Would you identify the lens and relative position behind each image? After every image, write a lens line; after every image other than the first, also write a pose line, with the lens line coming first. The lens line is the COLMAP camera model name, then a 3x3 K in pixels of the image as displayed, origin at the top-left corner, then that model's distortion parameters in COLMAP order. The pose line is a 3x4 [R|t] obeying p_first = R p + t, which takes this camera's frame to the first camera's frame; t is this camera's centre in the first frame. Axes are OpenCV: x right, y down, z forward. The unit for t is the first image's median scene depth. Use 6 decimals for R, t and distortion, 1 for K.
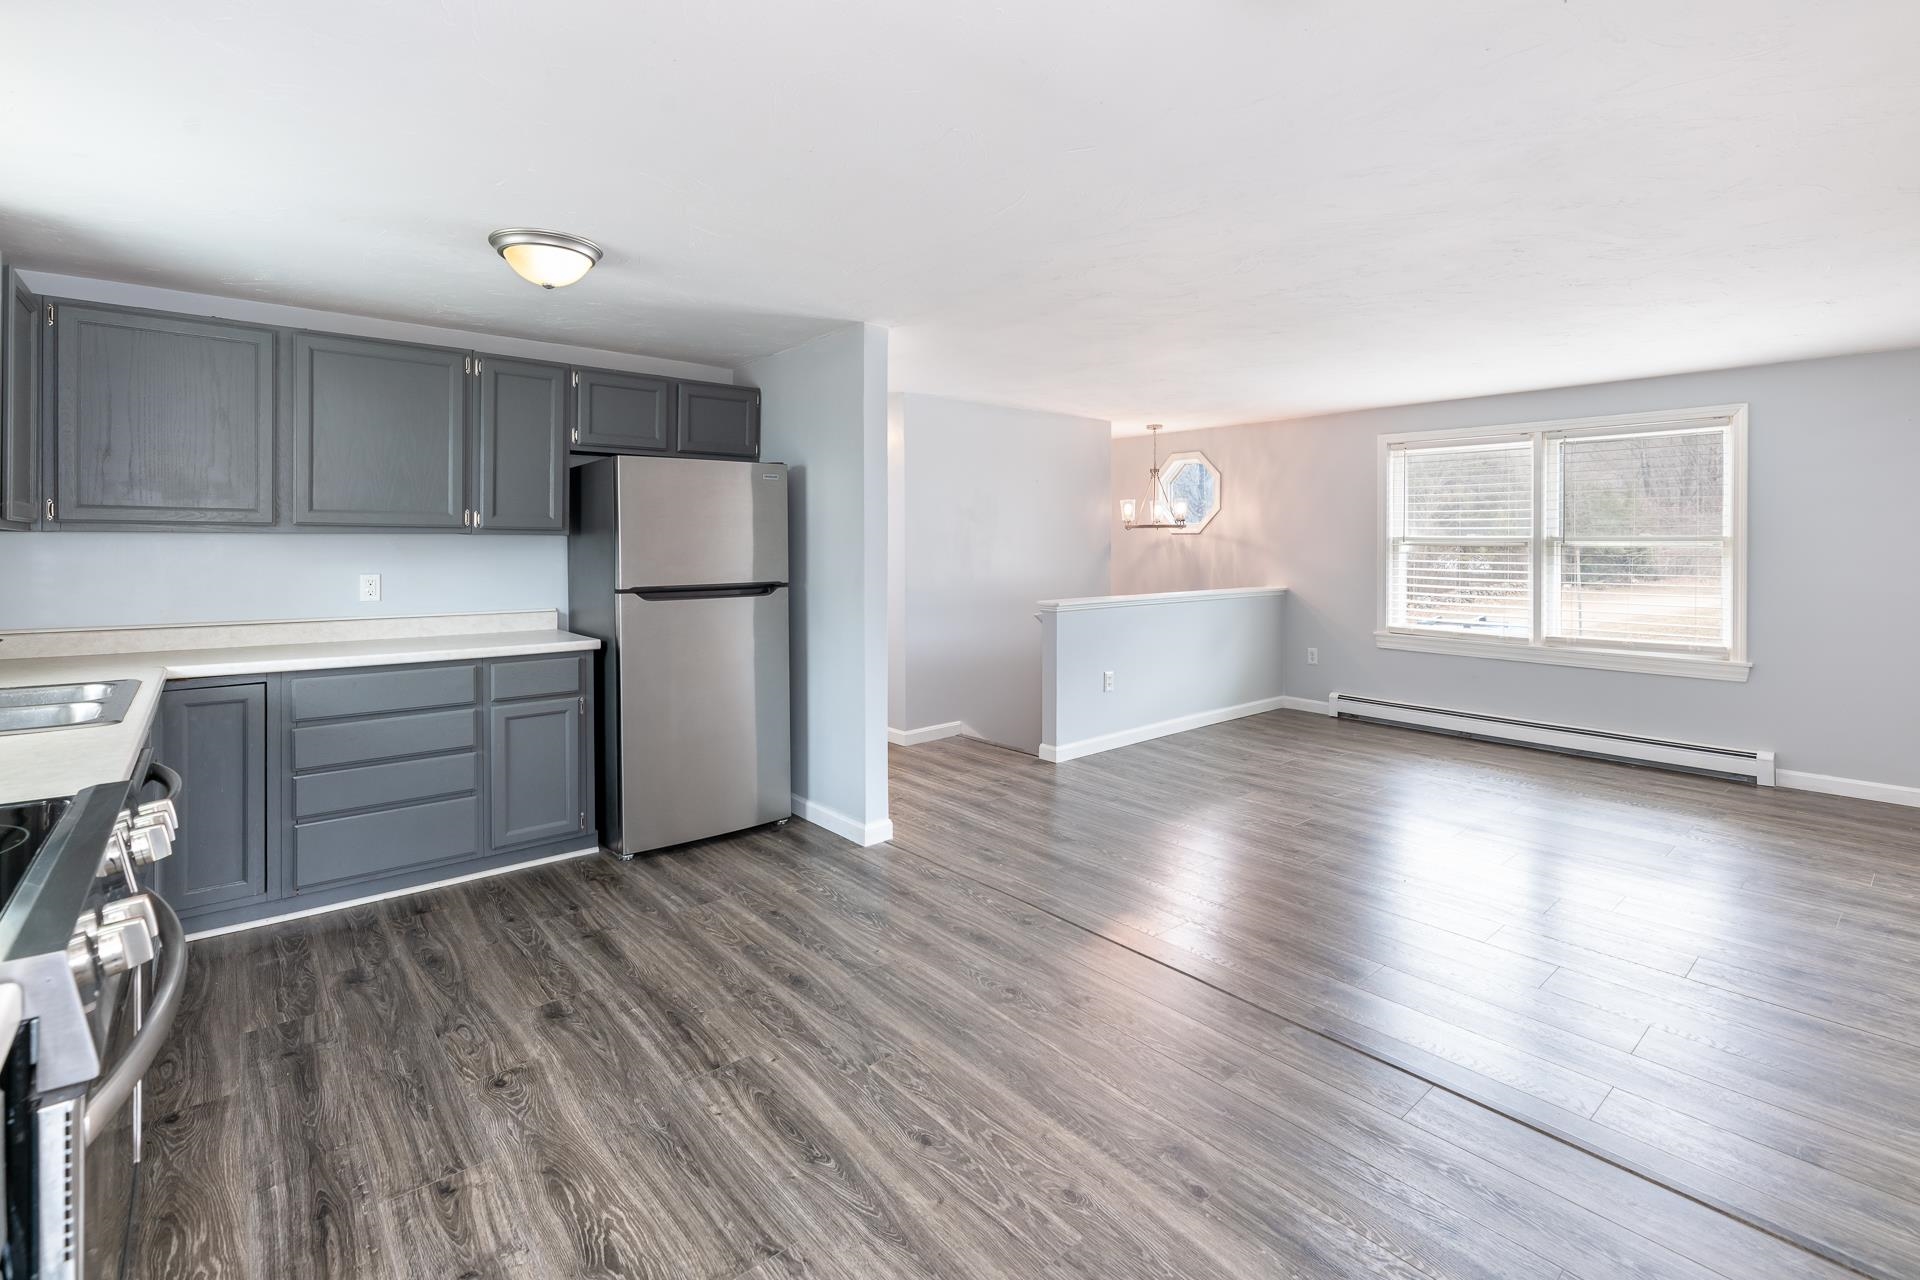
lens RADIAL K [[839.3, 0, 1000.3], [0, 839.3, 549.9], [0, 0, 1]] dist [-0.008299, -0.000085]
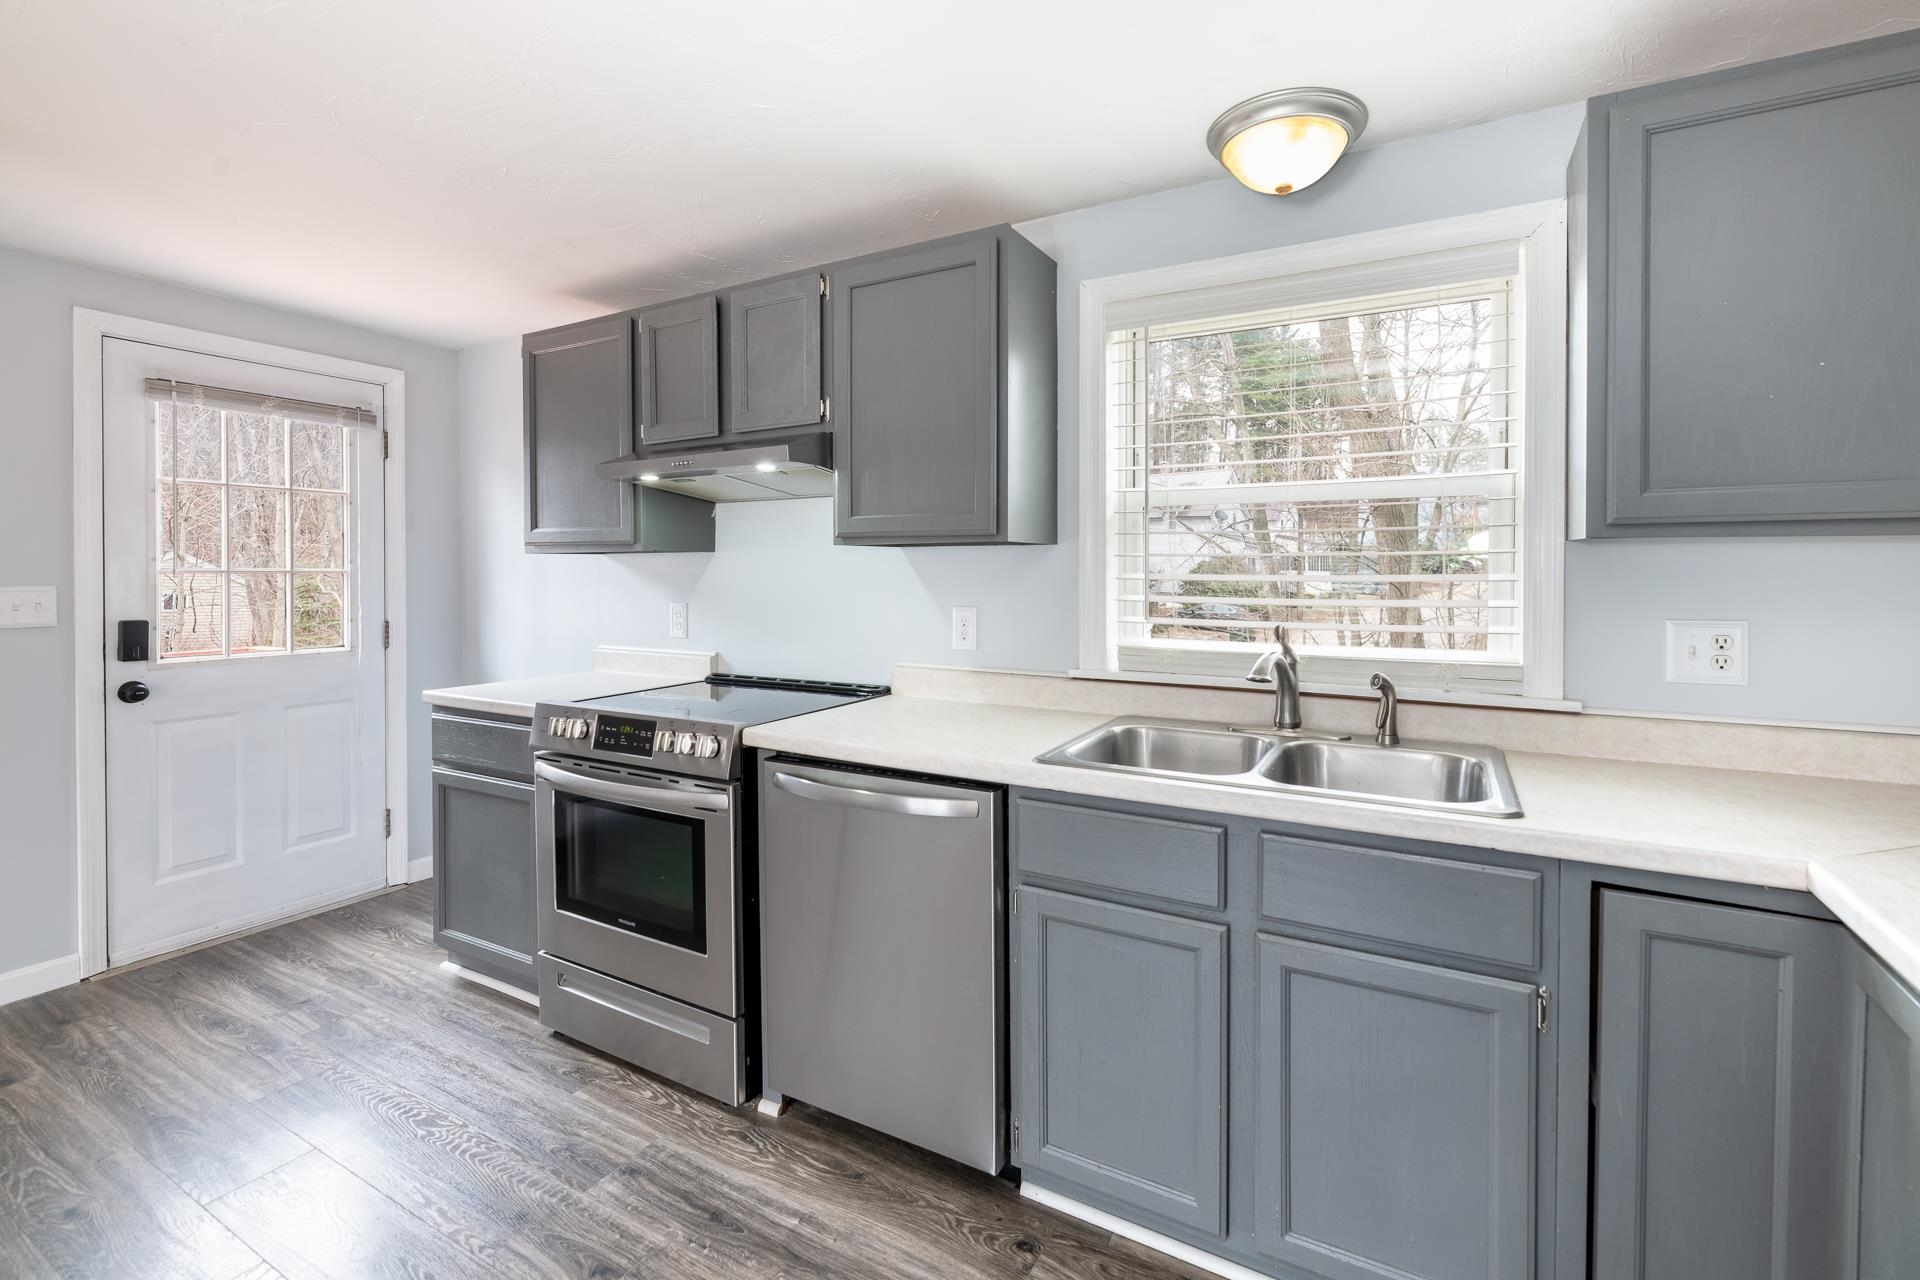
lens RADIAL K [[839.3, 0, 998.7], [0, 839.3, 581.3], [0, 0, 1]] dist [-0.008299, -0.000085]
pose [[-0.946075, 0.001761, -0.323943, -0.572951], [-0.003731, 0.999860, 0.016330, -0.000981], [0.323927, 0.016658, -0.945936, 1.456278]]
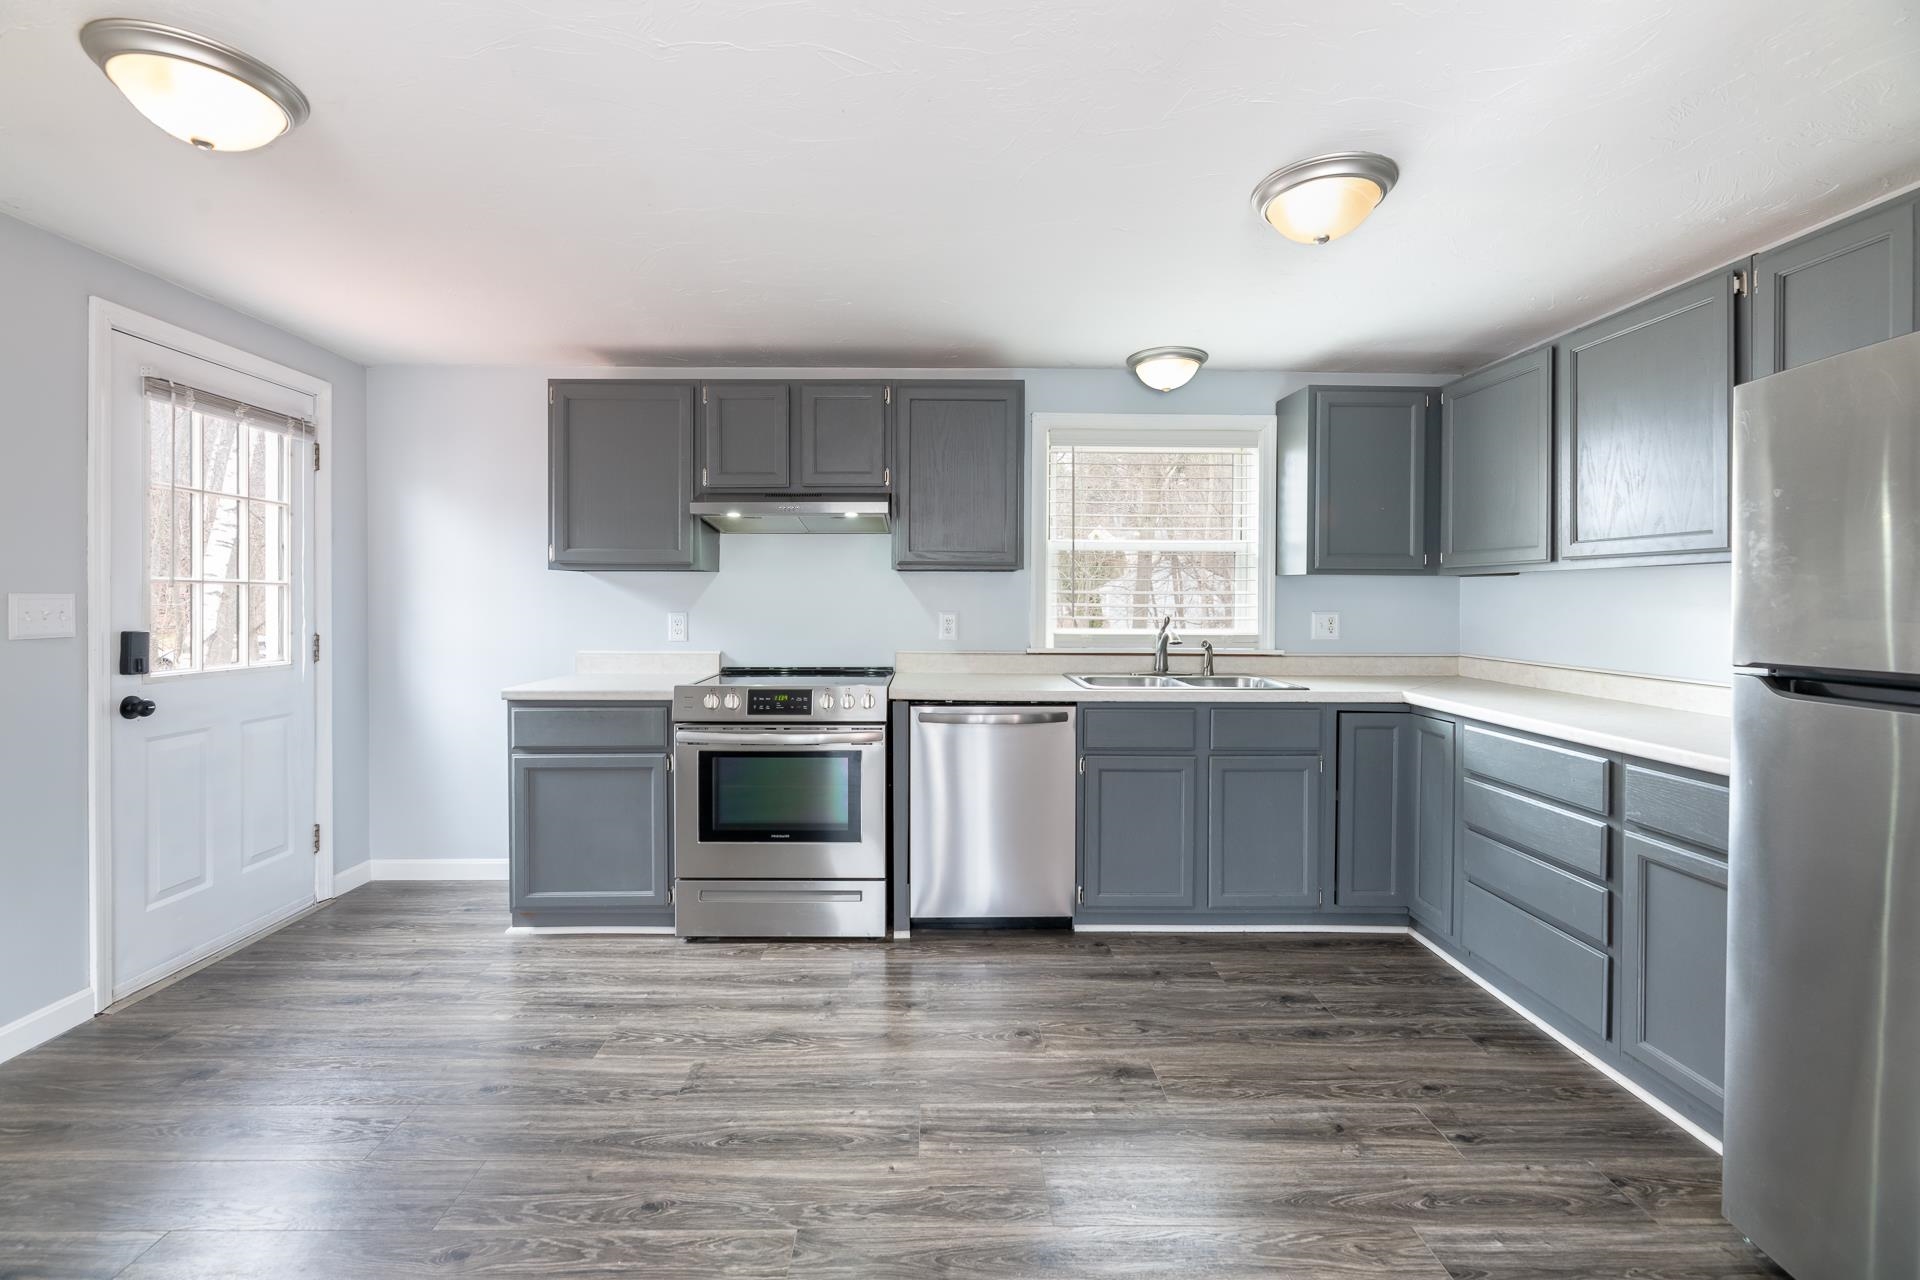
lens RADIAL K [[839.3, 0, 956.9], [0, 839.3, 601.6], [0, 0, 1]] dist [-0.008299, -0.000085]
pose [[-0.663091, -0.001032, -0.748538, 0.308910], [-0.010147, 0.999920, 0.007609, 0.018180], [0.748470, 0.012641, -0.663048, 1.511199]]
